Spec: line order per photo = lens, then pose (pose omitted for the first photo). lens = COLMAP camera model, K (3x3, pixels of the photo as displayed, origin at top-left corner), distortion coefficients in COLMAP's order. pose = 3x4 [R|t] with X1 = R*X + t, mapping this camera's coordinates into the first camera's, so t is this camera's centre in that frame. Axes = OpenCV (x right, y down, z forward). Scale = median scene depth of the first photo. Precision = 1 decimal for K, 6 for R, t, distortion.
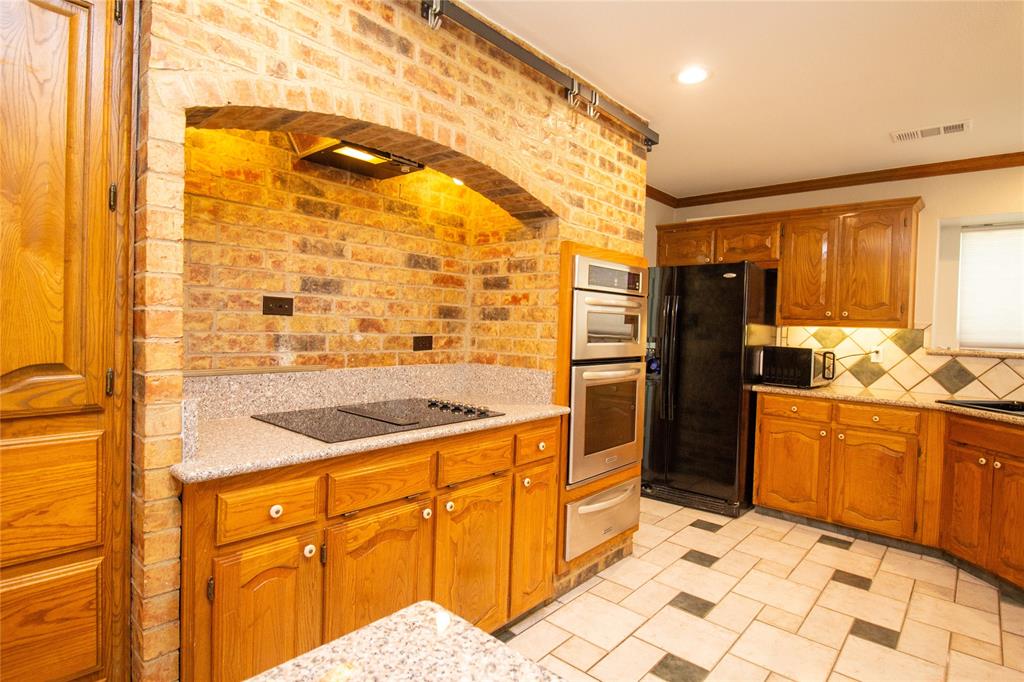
lens RADIAL K [[521.3, 0, 513.1], [0, 521.3, 336.5], [0, 0, 1]] dist [0.001658, -0.011720]
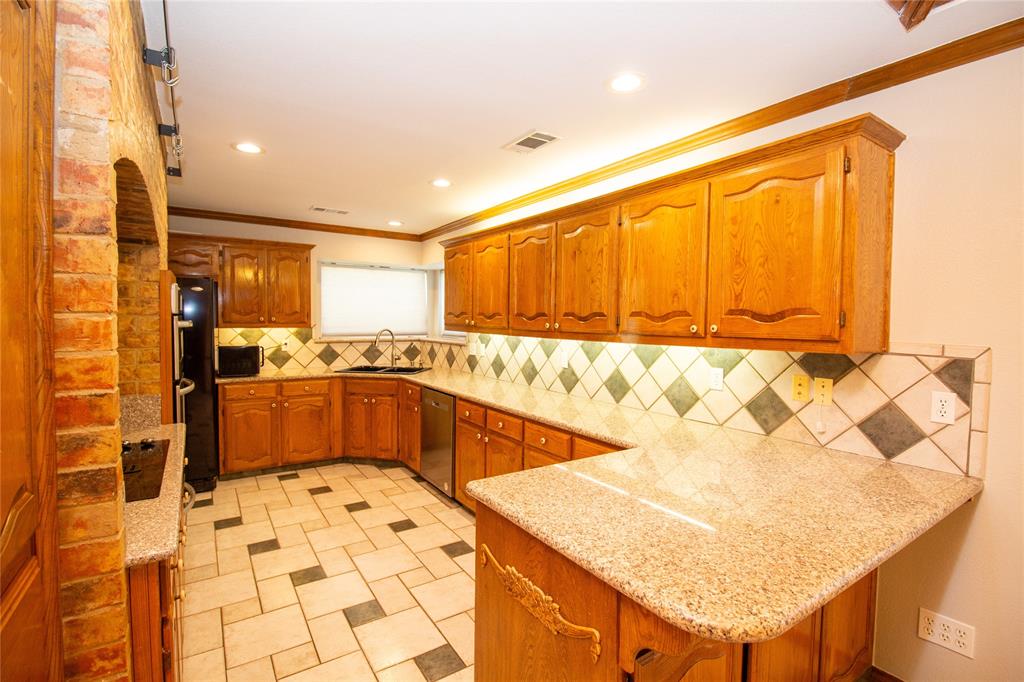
lens RADIAL K [[473.8, 0, 513.1], [0, 473.8, 338.0], [0, 0, 1]] dist [-0.000014, -0.012460]
pose [[0.252131, -0.068552, 0.965262, -0.572939], [0.022347, 0.997634, 0.065014, -0.080048], [-0.967435, 0.005178, 0.253067, 0.059158]]
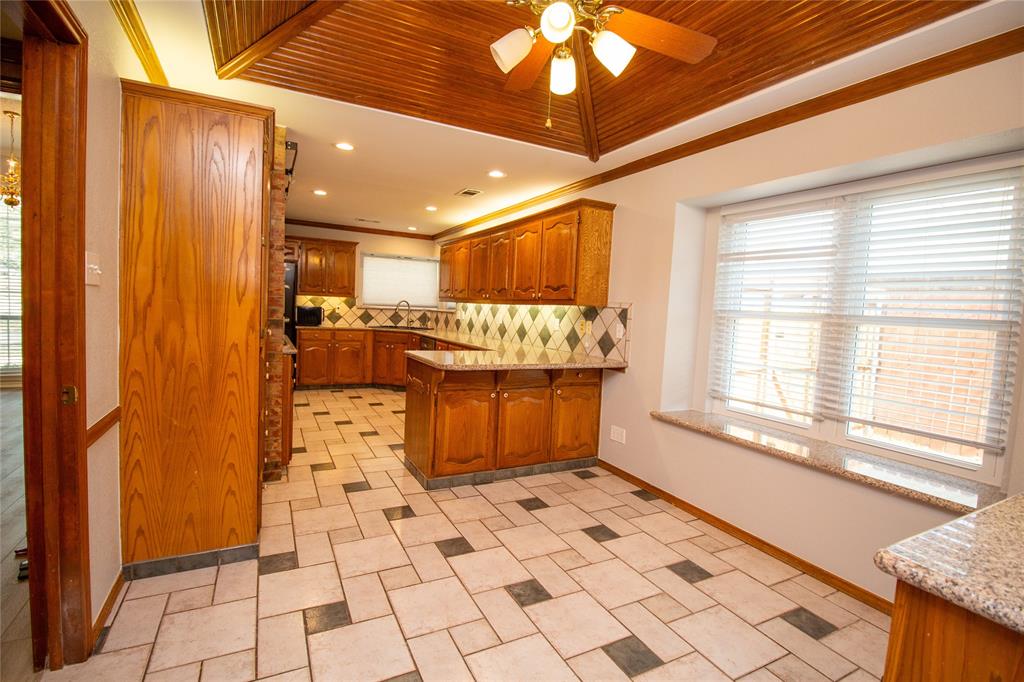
lens RADIAL K [[473.8, 0, 513.1], [0, 473.8, 338.0], [0, 0, 1]] dist [-0.000014, -0.012460]
pose [[0.352213, -0.075431, 0.932875, -1.233549], [-0.010441, 0.996368, 0.084507, -0.028049], [-0.935862, -0.039504, 0.350146, -0.531226]]
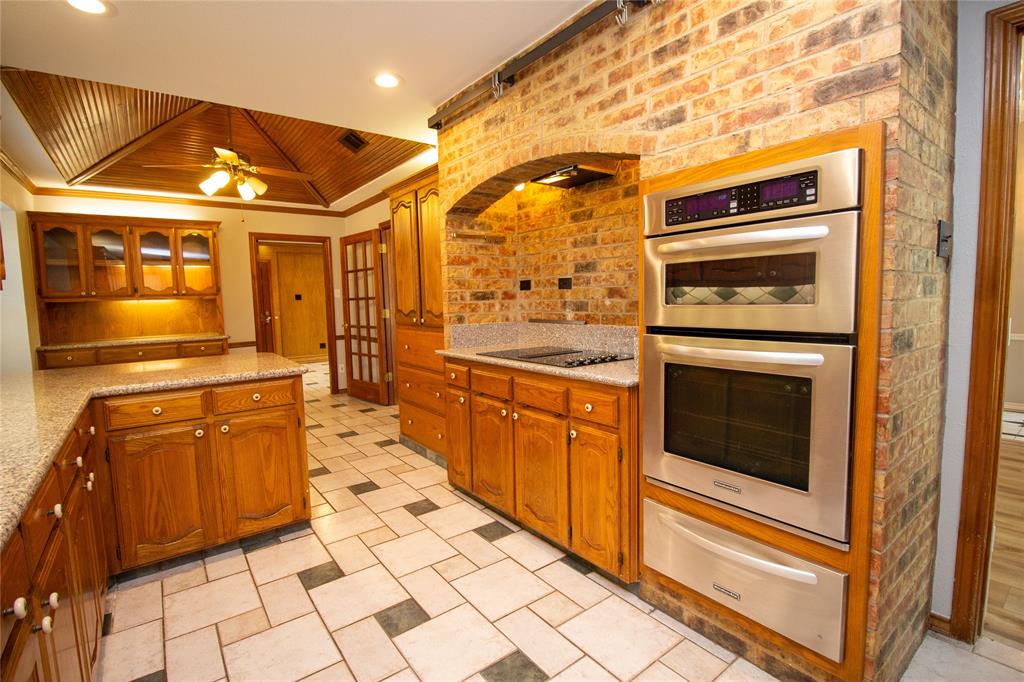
lens RADIAL K [[473.8, 0, 513.1], [0, 473.8, 338.0], [0, 0, 1]] dist [-0.000014, -0.012460]
pose [[-0.184697, 0.056773, -0.981154, 0.776969], [-0.008138, 0.998208, 0.059292, 0.019093], [0.982762, 0.018936, -0.183904, 0.818933]]
